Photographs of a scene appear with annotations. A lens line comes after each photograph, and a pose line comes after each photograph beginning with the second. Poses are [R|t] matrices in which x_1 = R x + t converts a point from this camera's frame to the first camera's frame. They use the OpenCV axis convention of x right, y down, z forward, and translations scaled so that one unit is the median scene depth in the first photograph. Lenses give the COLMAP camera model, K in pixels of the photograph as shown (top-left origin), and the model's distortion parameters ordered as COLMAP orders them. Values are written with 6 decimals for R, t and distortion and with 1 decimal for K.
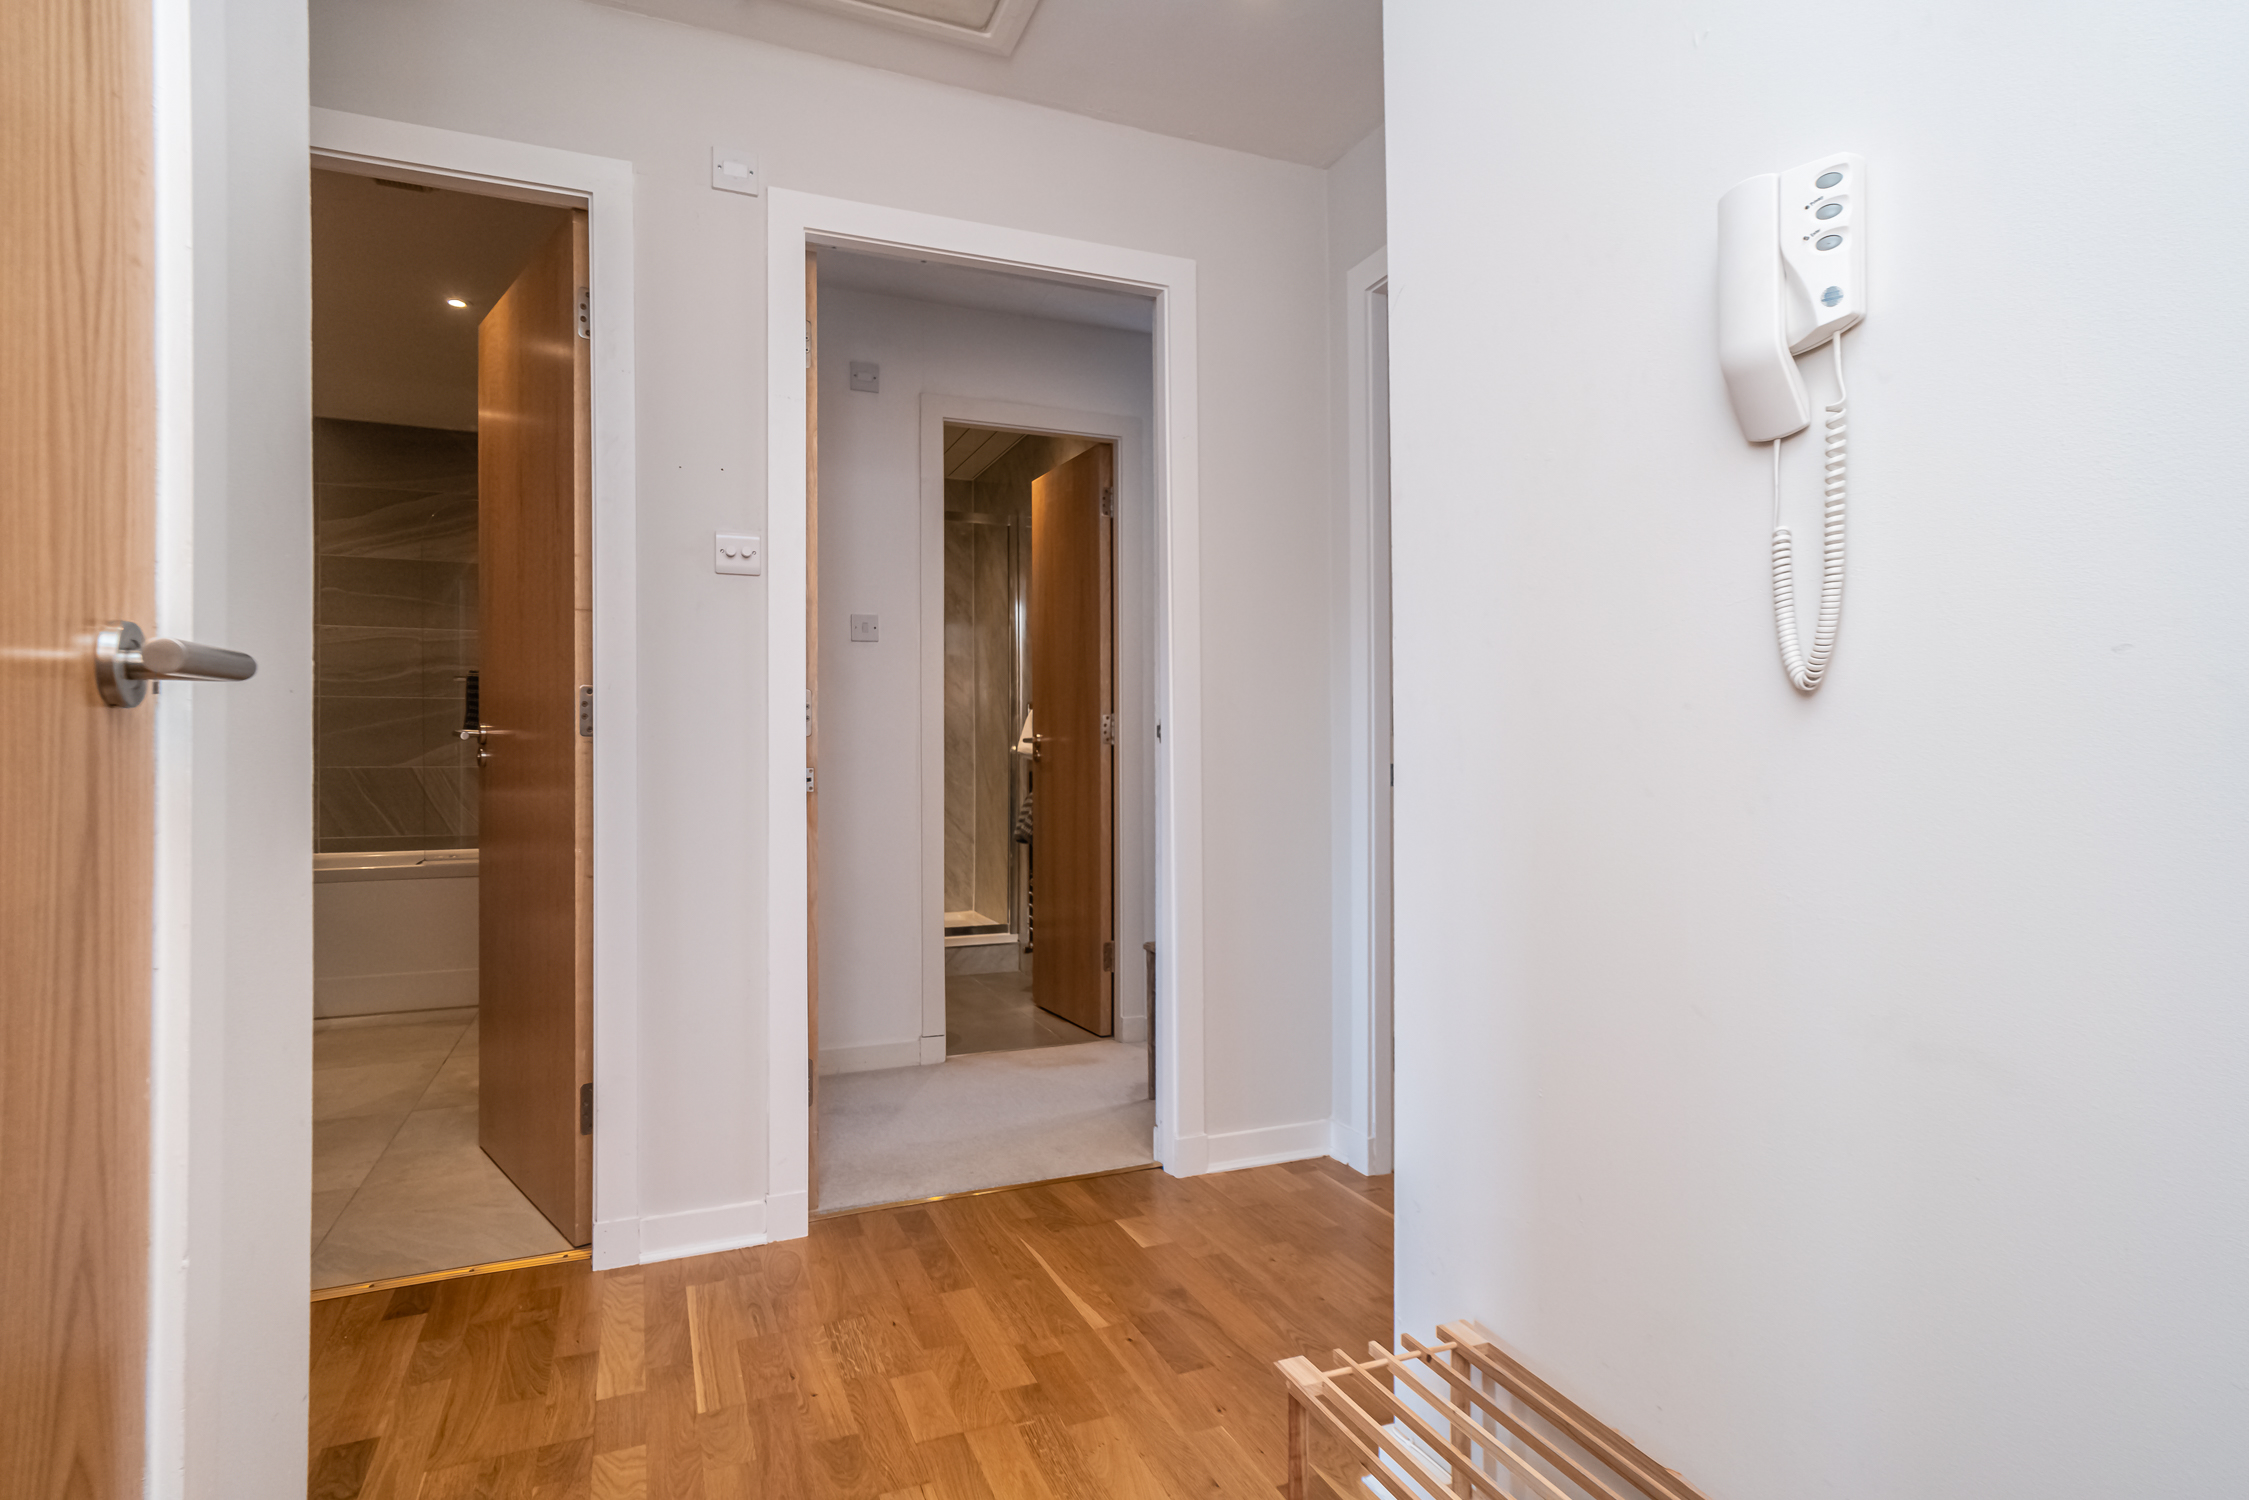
lens RADIAL K [[1156.6, 0, 1125.3], [0, 1156.6, 751.7], [0, 0, 1]] dist [-0.005728, 0.006720]
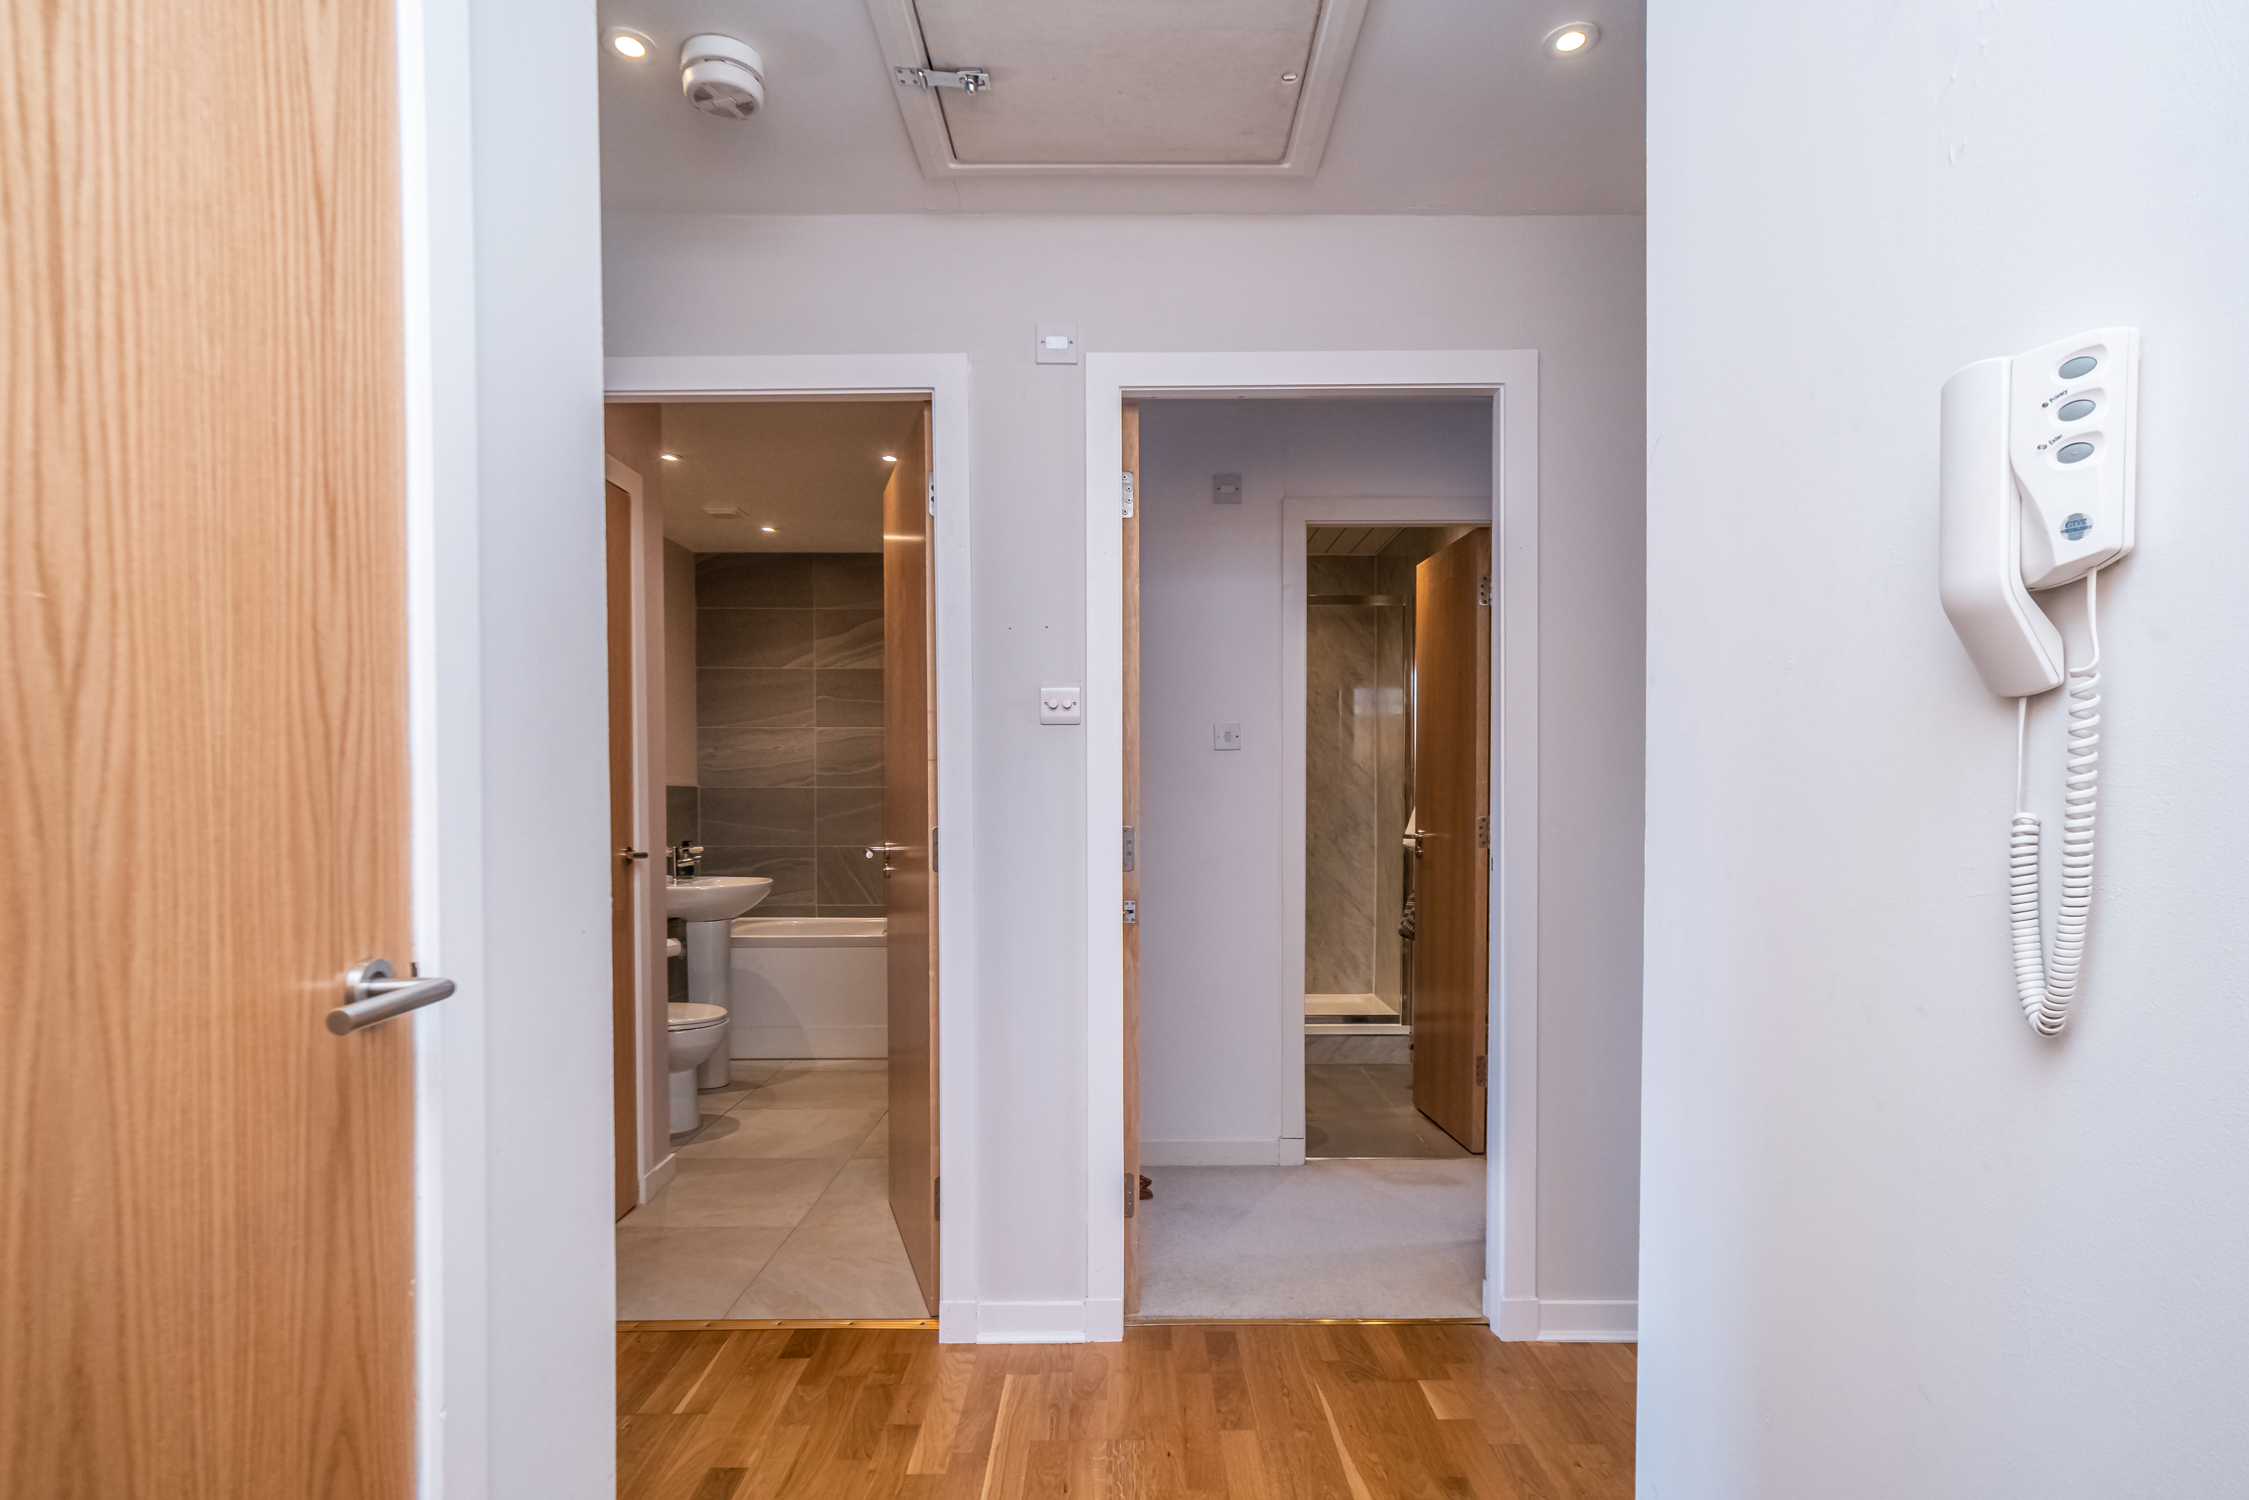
lens RADIAL K [[1156.6, 0, 1128.2], [0, 1156.6, 835.8], [0, 0, 1]] dist [-0.005728, 0.006720]
pose [[0.923518, 0.014986, -0.383262, 0.143733], [-0.000773, 0.999307, 0.037212, -0.095061], [0.383554, -0.034070, 0.922890, 0.032176]]
